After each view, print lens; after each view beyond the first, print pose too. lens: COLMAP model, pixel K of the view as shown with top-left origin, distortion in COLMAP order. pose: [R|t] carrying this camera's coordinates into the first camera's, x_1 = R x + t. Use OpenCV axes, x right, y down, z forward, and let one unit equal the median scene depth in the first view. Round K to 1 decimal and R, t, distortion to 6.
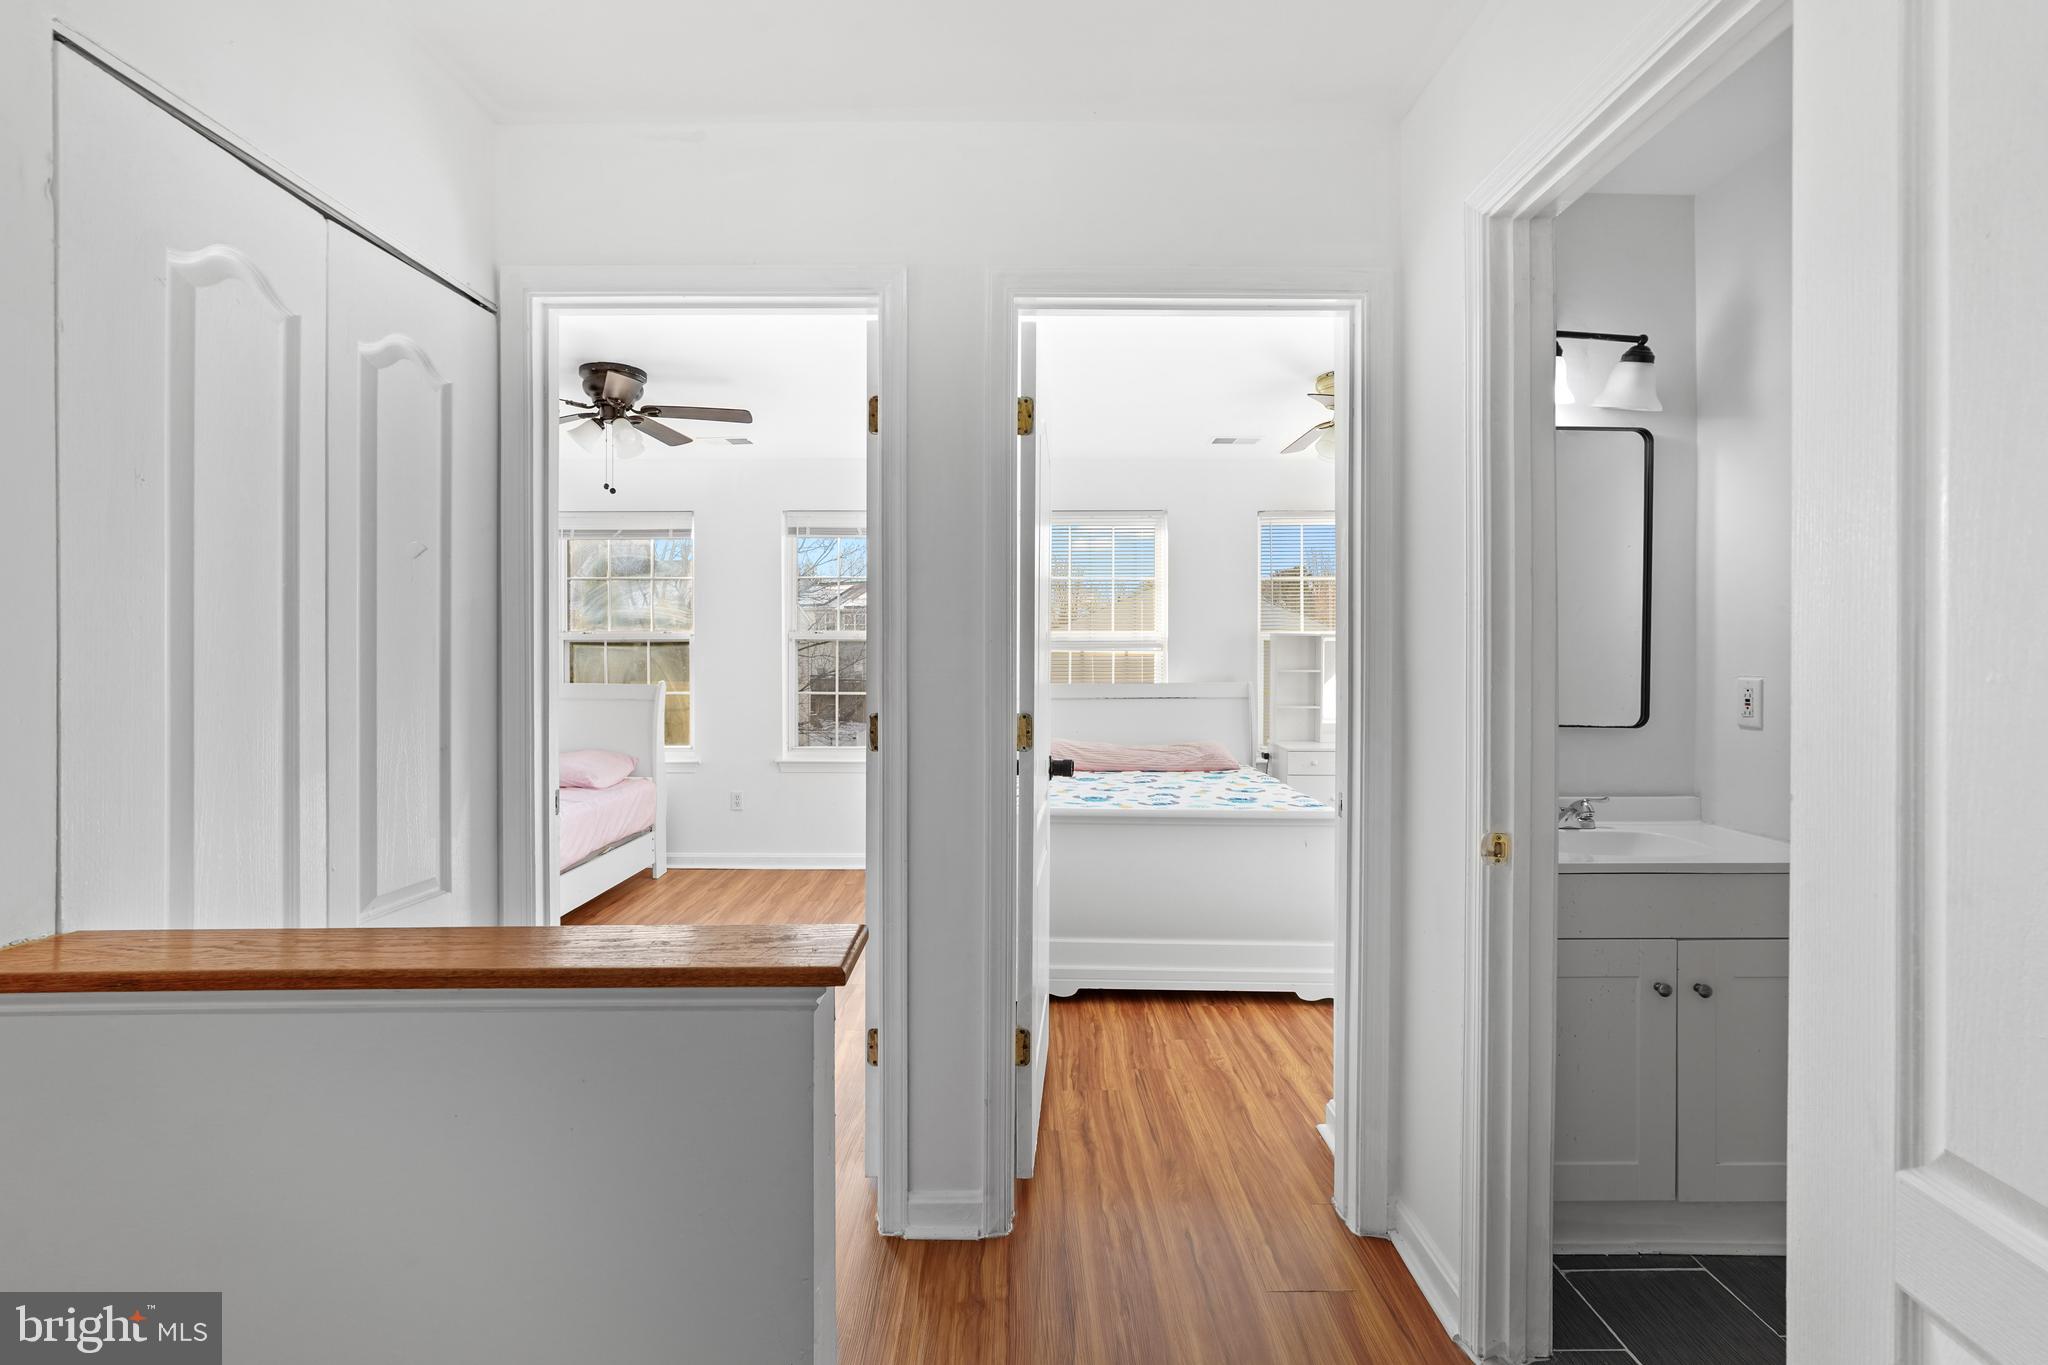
lens RADIAL K [[904.1, 0, 1023.2], [0, 904.1, 660.3], [0, 0, 1]] dist [-0.015940, 0.005077]
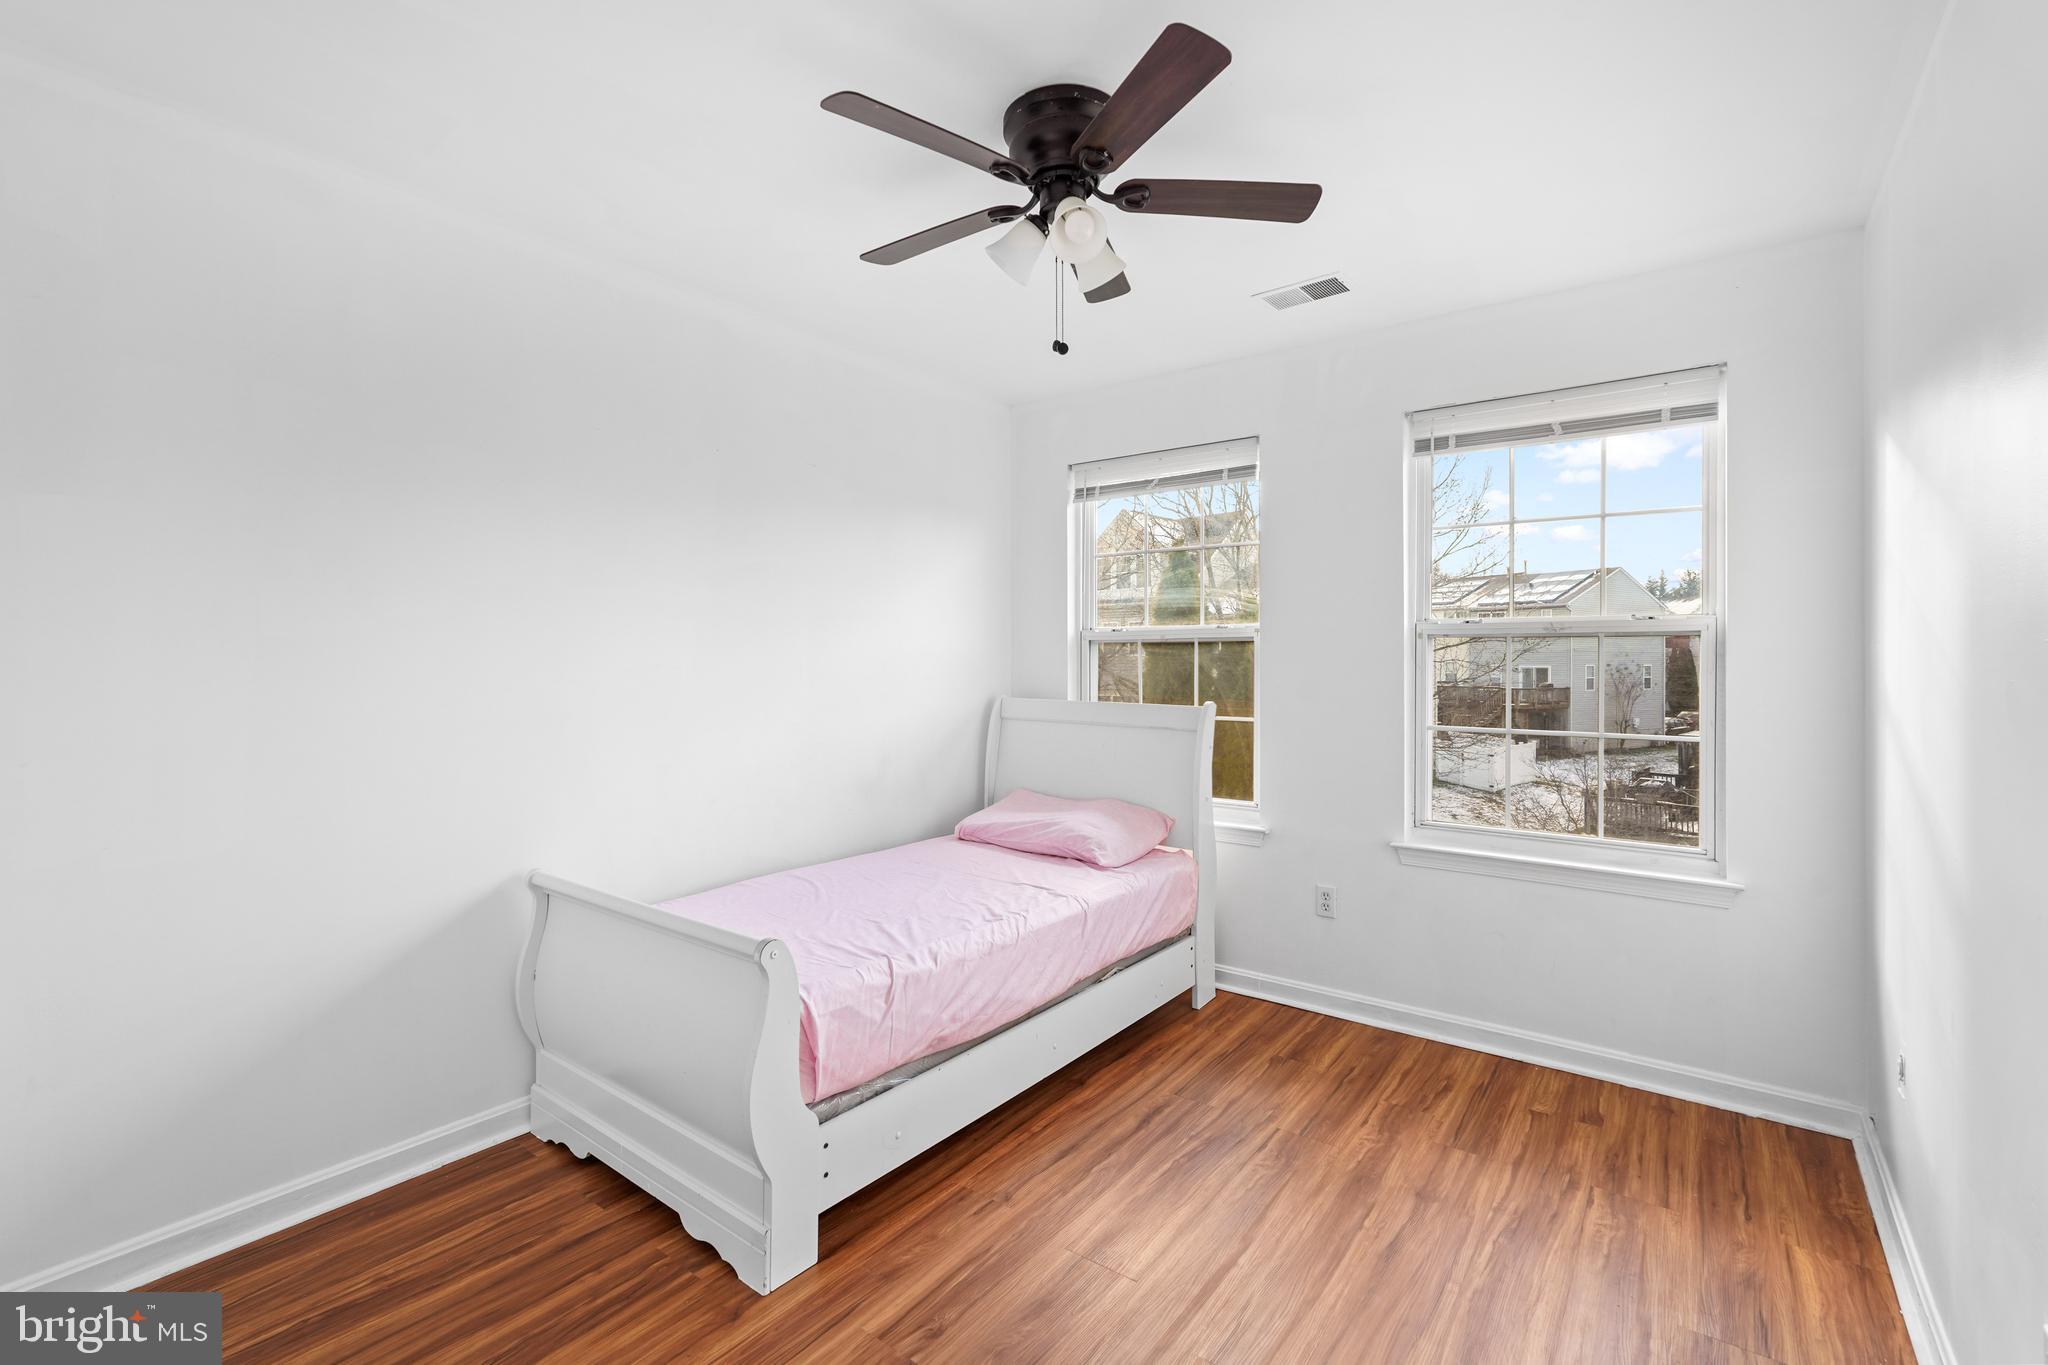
lens RADIAL K [[904.1, 0, 1024.3], [0, 904.1, 660.4], [0, 0, 1]] dist [-0.015940, 0.005077]
pose [[0.790272, 0.000325, -0.612756, -0.106563], [-0.003112, 0.999989, -0.003482, -0.003879], [0.612748, 0.004659, 0.790264, 0.399266]]
